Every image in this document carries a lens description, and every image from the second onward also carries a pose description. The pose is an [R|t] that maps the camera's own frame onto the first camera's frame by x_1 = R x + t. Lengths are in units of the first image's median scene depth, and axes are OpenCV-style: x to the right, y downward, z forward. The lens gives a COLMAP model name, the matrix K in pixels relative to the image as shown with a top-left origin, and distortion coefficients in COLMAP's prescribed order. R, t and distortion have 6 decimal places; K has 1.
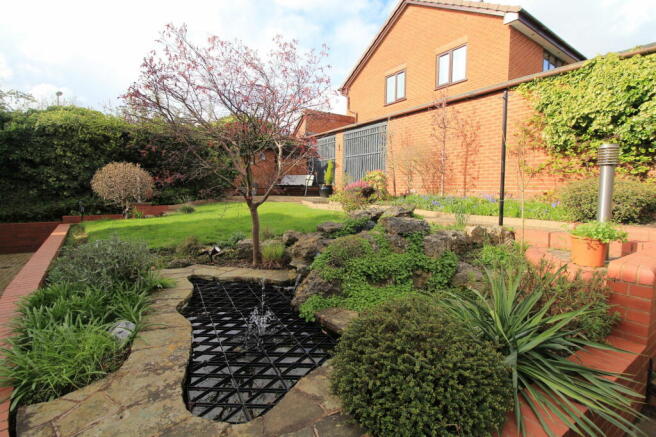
lens RADIAL K [[302.8, 0, 325.2], [0, 302.8, 219.2], [0, 0, 1]] dist [-0.005037, -0.005341]
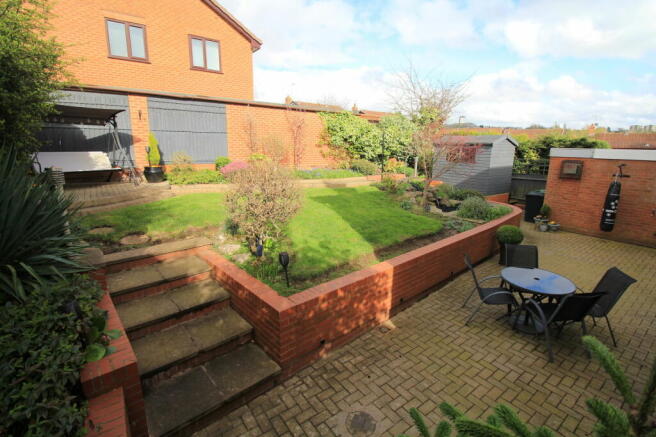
lens RADIAL K [[302.8, 0, 329.2], [0, 302.8, 212.8], [0, 0, 1]] dist [-0.005037, -0.005341]
pose [[-0.083608, -0.224552, 0.970869, -0.993600], [0.085018, 0.969120, 0.231469, -0.174022], [-0.992865, 0.101894, -0.061935, 0.773843]]
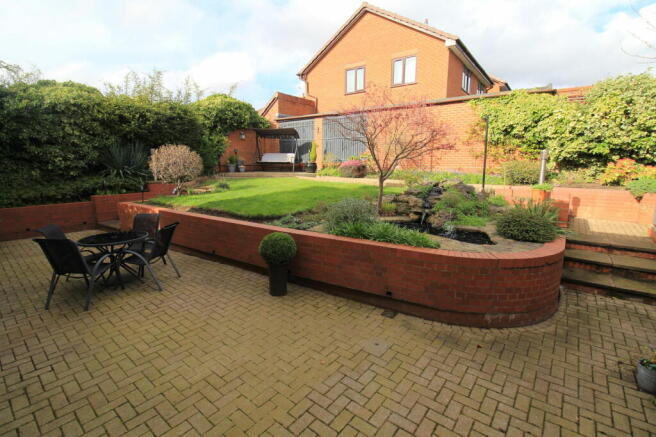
lens RADIAL K [[302.8, 0, 323.4], [0, 302.8, 217.1], [0, 0, 1]] dist [-0.005037, -0.005341]
pose [[0.948224, -0.061072, 0.311675, -0.416877], [0.035413, 0.995549, 0.087338, -0.000542], [-0.315622, -0.071779, 0.946166, -0.200651]]
